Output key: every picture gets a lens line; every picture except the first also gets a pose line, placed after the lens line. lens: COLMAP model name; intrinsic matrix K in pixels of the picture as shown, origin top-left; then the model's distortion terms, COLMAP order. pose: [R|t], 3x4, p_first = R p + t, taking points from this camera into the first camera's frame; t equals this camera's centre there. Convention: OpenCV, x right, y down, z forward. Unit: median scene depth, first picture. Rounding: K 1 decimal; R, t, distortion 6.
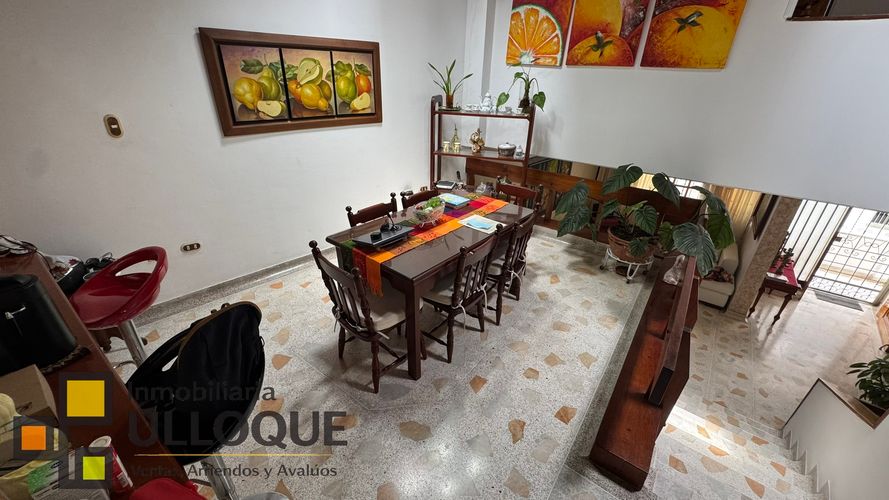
lens RADIAL K [[353.4, 0, 443.7], [0, 353.4, 251.2], [0, 0, 1]] dist [0.000067, -0.001099]
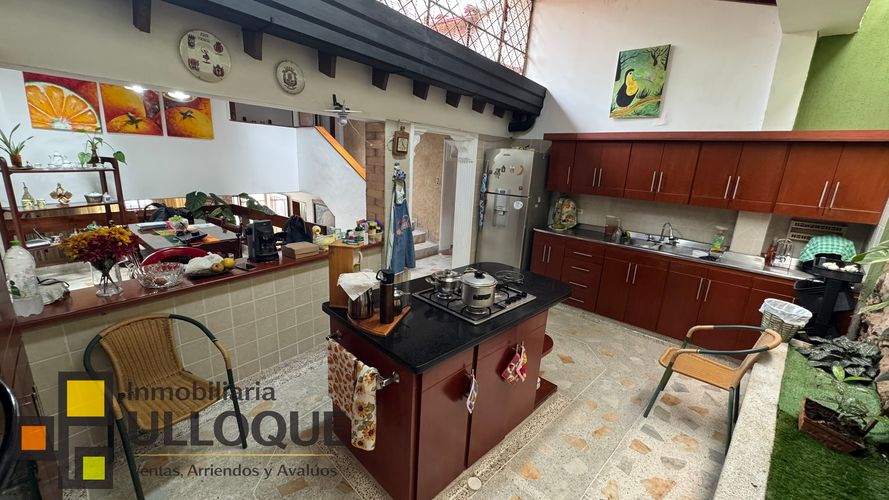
lens RADIAL K [[353.4, 0, 443.4], [0, 353.4, 251.5], [0, 0, 1]] dist [0.000067, -0.001099]
pose [[-0.004892, -0.282440, 0.959272, -1.204802], [0.412005, 0.873511, 0.259290, 0.053595], [-0.911169, 0.396493, 0.112093, -0.150063]]
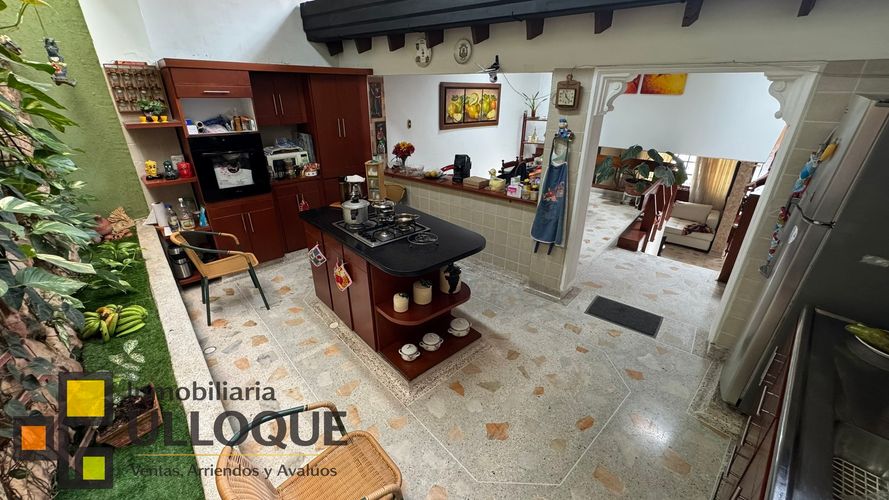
lens RADIAL K [[353.4, 0, 445.8], [0, 353.4, 250.4], [0, 0, 1]] dist [0.000067, -0.001099]
pose [[0.999054, 0.003040, -0.043385, -0.405587], [-0.005063, 0.998901, -0.046595, 0.416059], [0.043195, 0.046771, 0.997971, -0.909291]]
